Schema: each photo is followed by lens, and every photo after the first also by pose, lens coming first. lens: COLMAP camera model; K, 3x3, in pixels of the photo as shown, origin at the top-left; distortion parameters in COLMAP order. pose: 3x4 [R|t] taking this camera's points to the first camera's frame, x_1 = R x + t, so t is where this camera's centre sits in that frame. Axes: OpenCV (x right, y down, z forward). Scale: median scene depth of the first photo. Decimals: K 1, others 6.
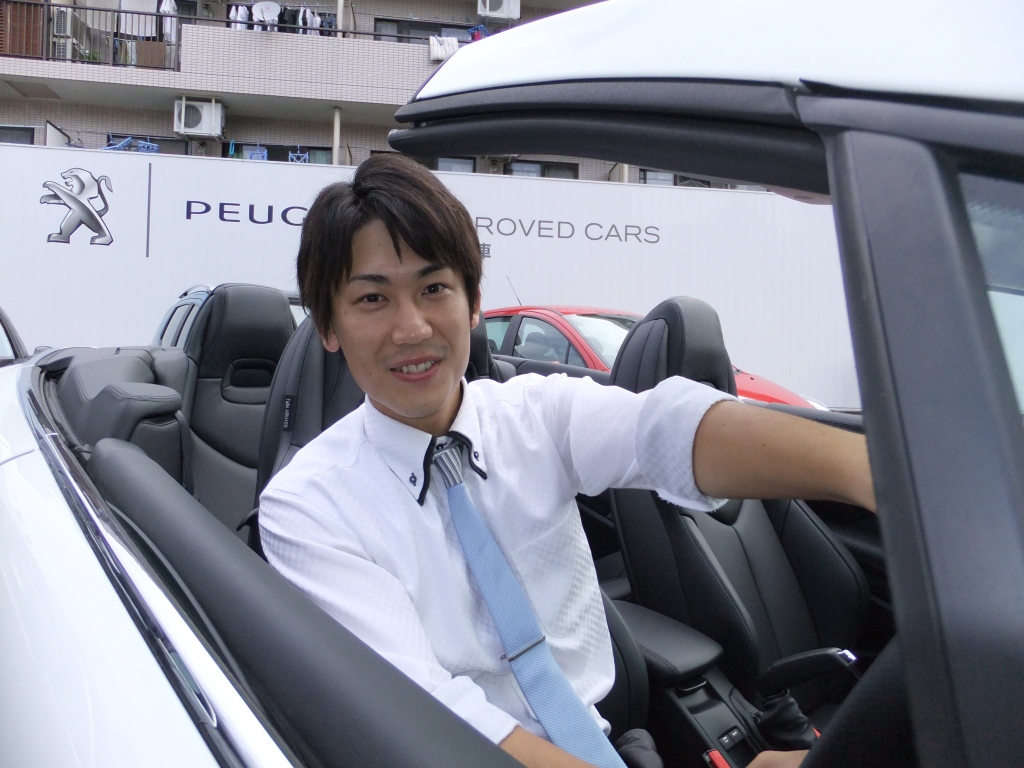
lens RADIAL K [[728.8, 0, 511.1], [0, 728.8, 386.2], [0, 0, 1]] dist [0.006441, 0.003529]
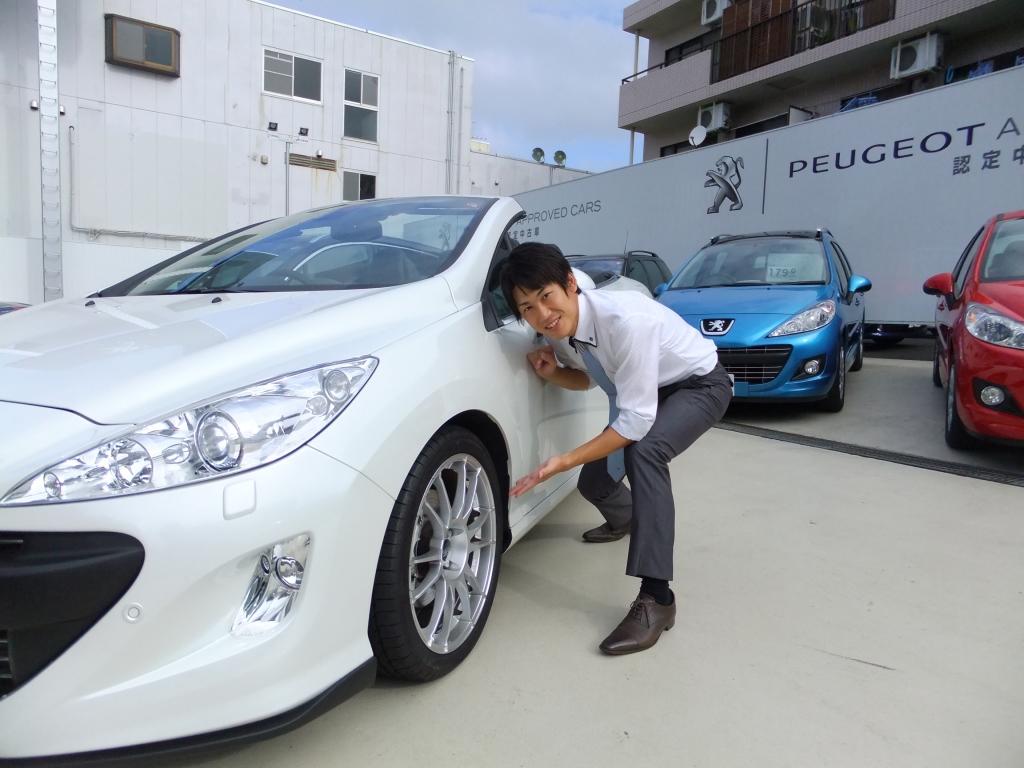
lens RADIAL K [[700.0, 0, 518.2], [0, 700.0, 393.5], [0, 0, 1]] dist [-0.032134, 0.036278]
pose [[0.431185, 0.083540, -0.898388, 0.454369], [0.014047, 0.994962, 0.099262, 0.013465], [0.902154, -0.055420, 0.427839, 0.051723]]
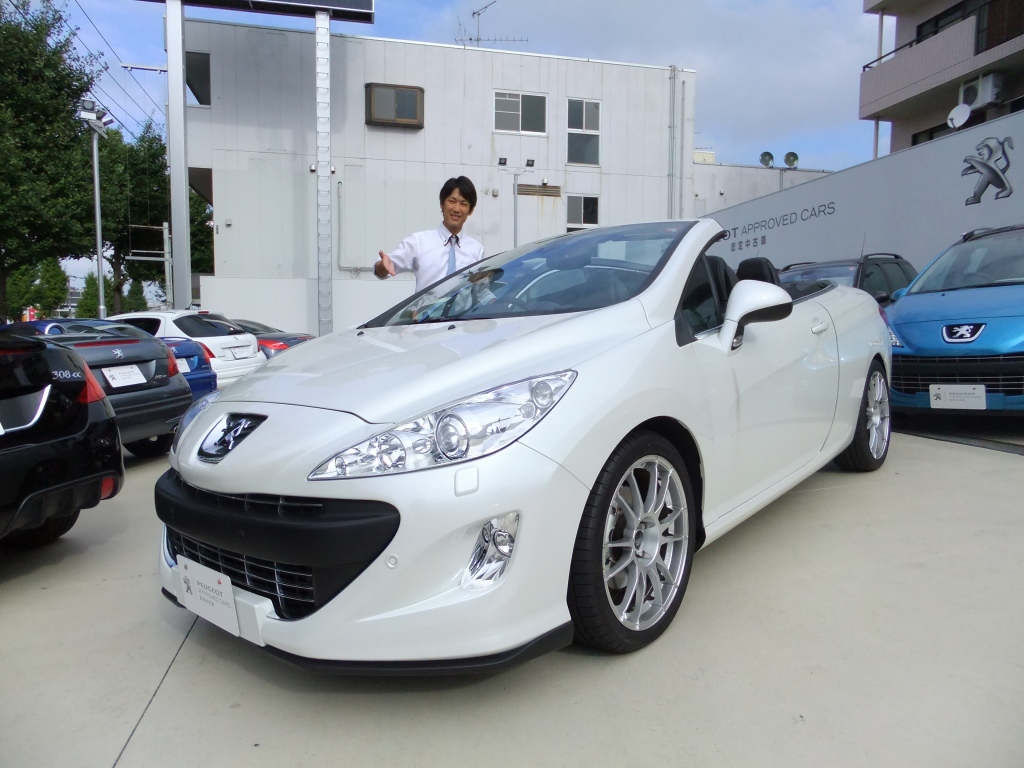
lens RADIAL K [[710.7, 0, 509.9], [0, 710.7, 385.4], [0, 0, 1]] dist [-0.027448, 0.033962]
pose [[0.115941, 0.046267, -0.992178, 0.492922], [0.047198, 0.997529, 0.052032, 0.013930], [0.992134, -0.052862, 0.113471, 0.051502]]
